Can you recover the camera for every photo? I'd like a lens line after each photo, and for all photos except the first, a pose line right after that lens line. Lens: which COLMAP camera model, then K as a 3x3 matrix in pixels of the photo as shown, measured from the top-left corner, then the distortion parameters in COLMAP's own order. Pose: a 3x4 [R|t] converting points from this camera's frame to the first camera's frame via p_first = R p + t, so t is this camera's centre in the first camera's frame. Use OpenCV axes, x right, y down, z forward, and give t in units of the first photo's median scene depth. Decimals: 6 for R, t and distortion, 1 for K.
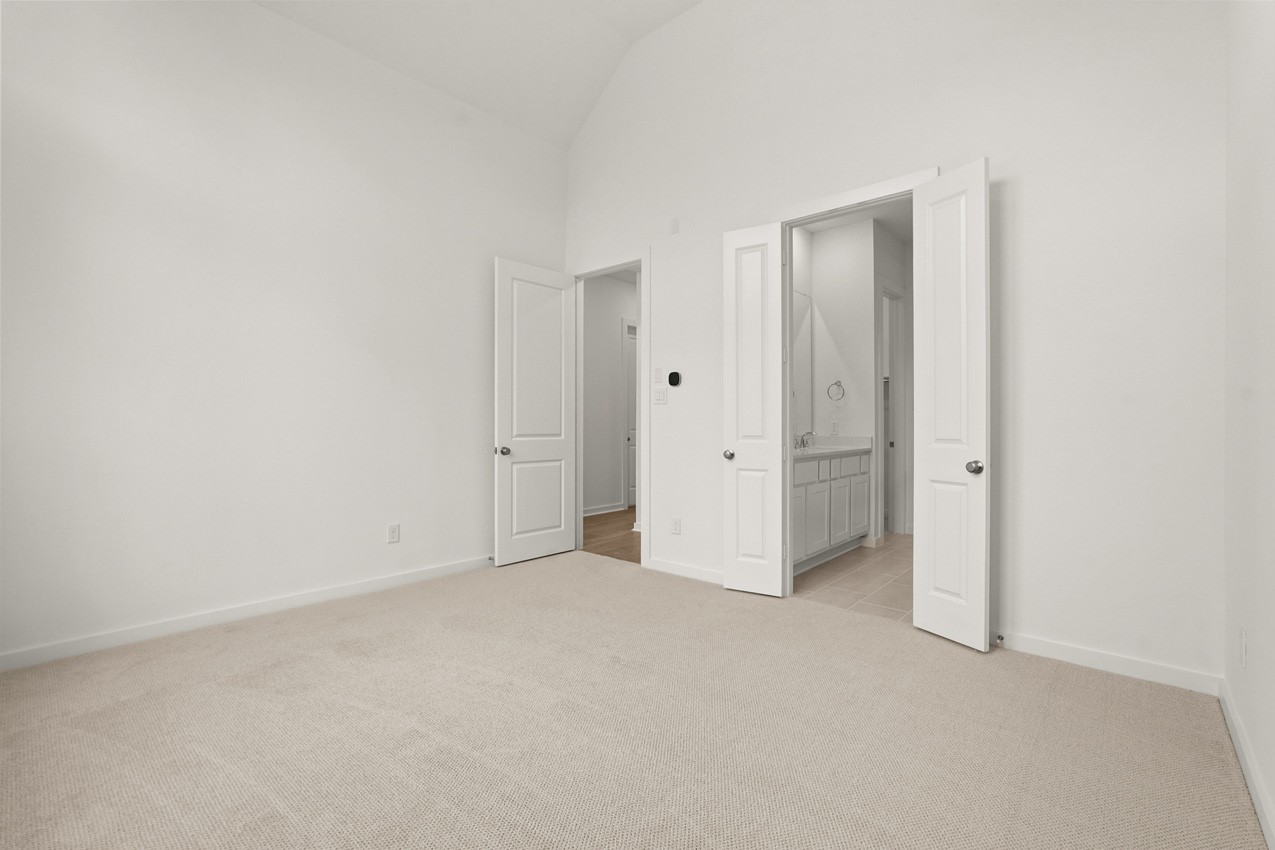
lens RADIAL K [[567.0, 0, 632.0], [0, 567.0, 423.7], [0, 0, 1]] dist [-0.024112, 0.008336]
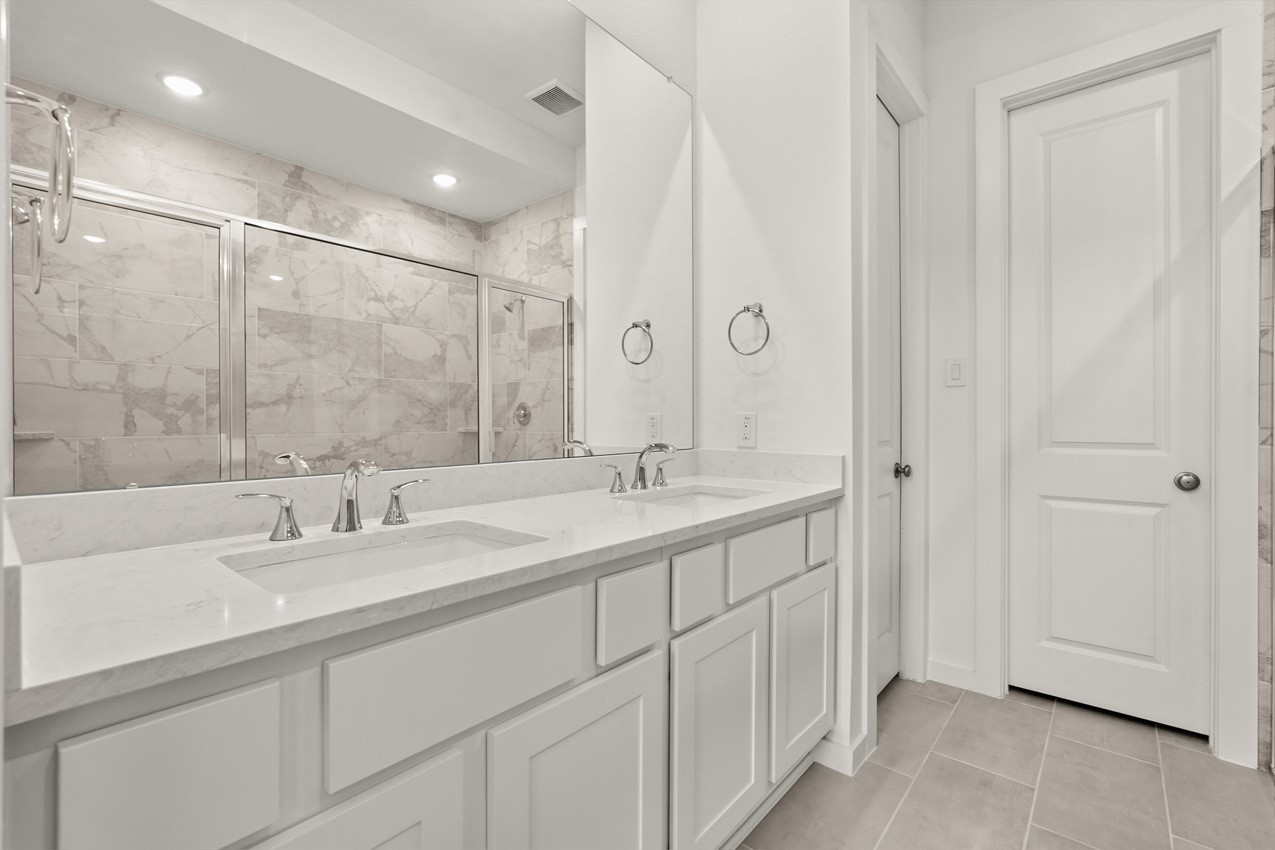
lens RADIAL K [[567.0, 0, 635.0], [0, 567.0, 420.3], [0, 0, 1]] dist [-0.024112, 0.008336]
pose [[0.999947, -0.002153, 0.010086, 0.292799], [0.002083, 0.999974, 0.006883, -0.001721], [-0.010101, -0.006861, 0.999925, 0.653584]]
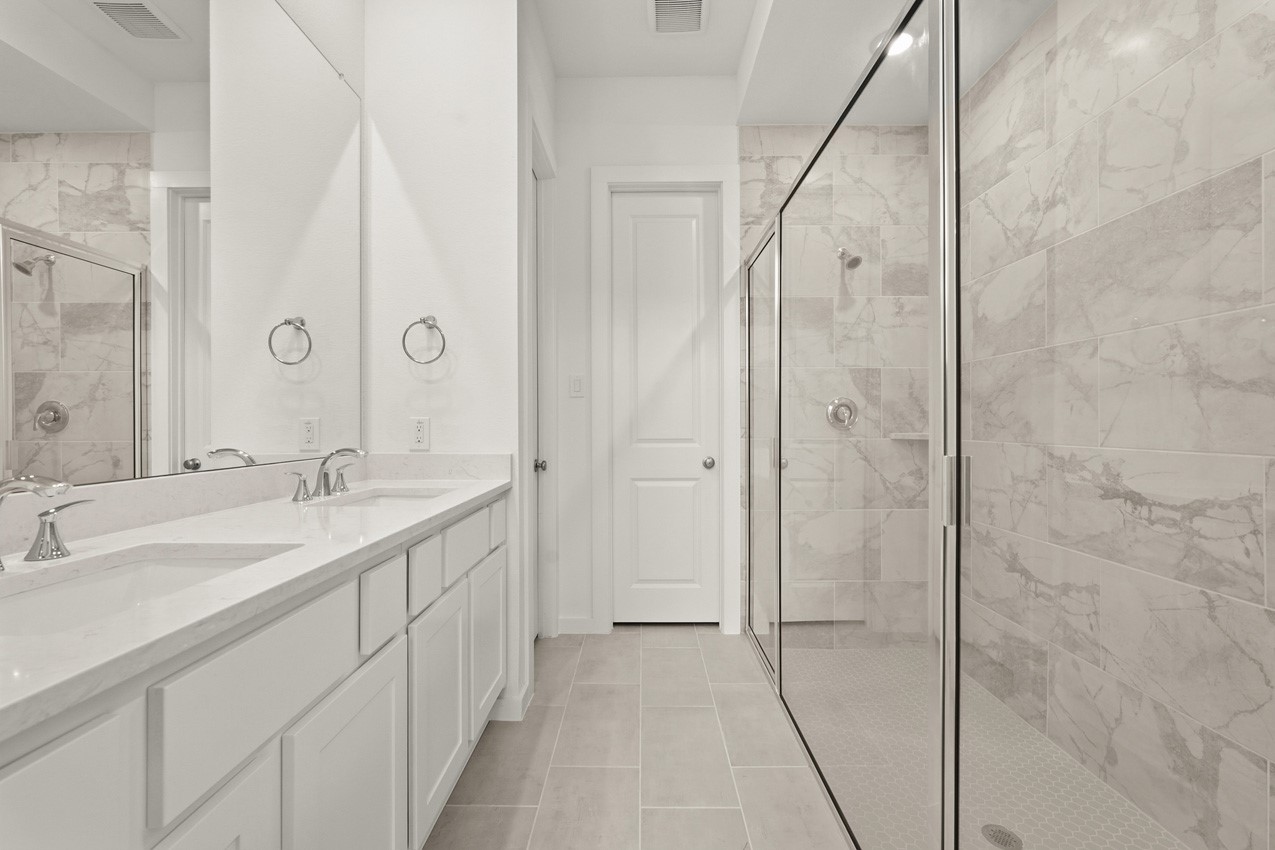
lens RADIAL K [[567.0, 0, 642.5], [0, 567.0, 421.0], [0, 0, 1]] dist [-0.024112, 0.008336]
pose [[0.749391, -0.002046, 0.662125, 0.221570], [0.001016, 0.999998, 0.001940, -0.002244], [-0.662127, -0.000781, 0.749391, 0.625097]]
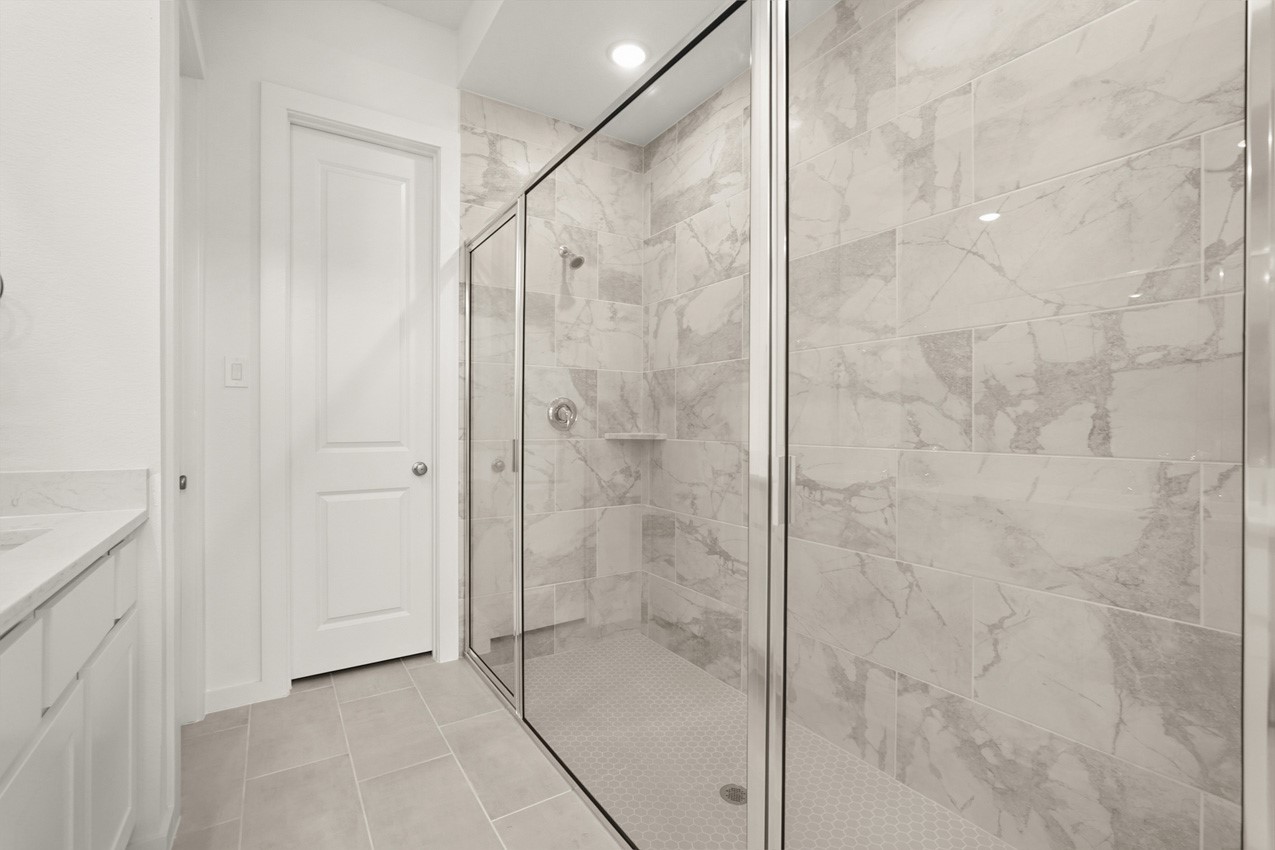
lens RADIAL K [[567.0, 0, 641.4], [0, 567.0, 423.5], [0, 0, 1]] dist [-0.024112, 0.008336]
pose [[0.257079, -0.002881, 0.966386, 0.224600], [-0.005830, 0.999973, 0.004532, -0.001791], [-0.966373, -0.006799, 0.257056, 0.699958]]
